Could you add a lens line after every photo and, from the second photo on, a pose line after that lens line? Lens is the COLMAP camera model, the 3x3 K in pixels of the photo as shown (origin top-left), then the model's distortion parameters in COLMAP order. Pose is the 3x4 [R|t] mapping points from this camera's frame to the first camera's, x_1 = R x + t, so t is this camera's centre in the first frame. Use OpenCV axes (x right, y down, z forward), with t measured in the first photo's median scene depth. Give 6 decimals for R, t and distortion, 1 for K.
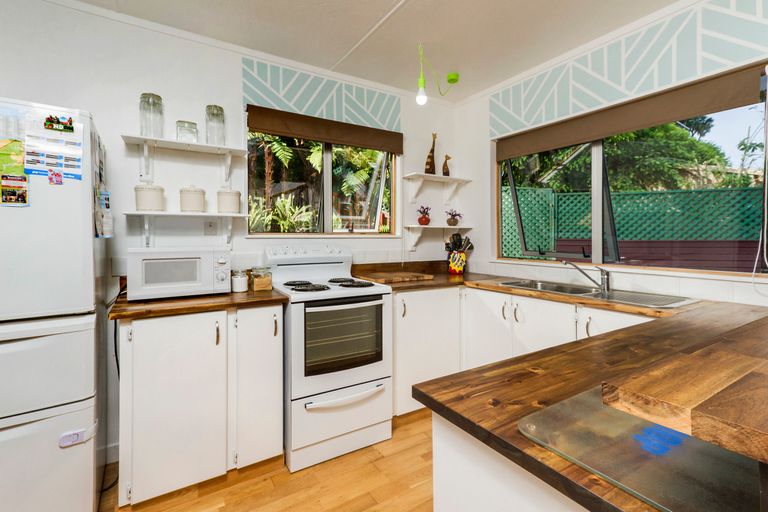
lens RADIAL K [[367.6, 0, 395.8], [0, 367.6, 244.4], [0, 0, 1]] dist [0.043054, 0.000243]
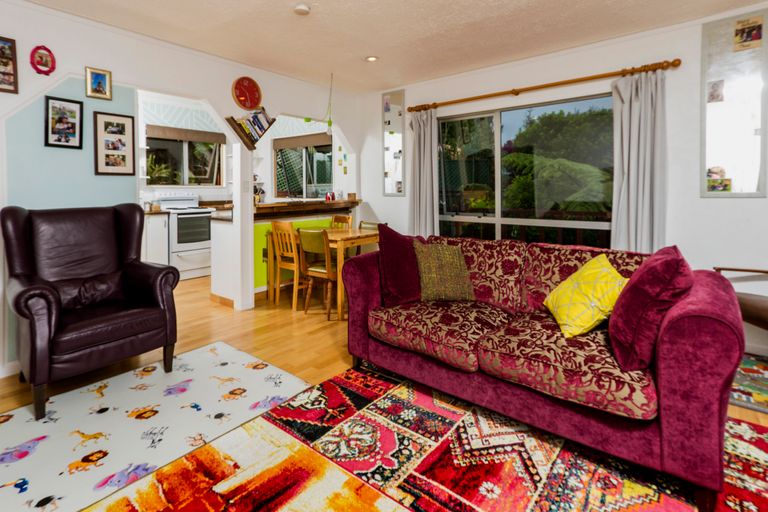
lens RADIAL K [[365.4, 0, 386.2], [0, 365.4, 250.1], [0, 0, 1]] dist [0.018473, 0.000455]
pose [[0.953363, -0.065603, 0.294611, 0.294433], [0.019848, 0.987607, 0.155688, 0.027972], [-0.301174, -0.142580, 0.942850, -1.490560]]
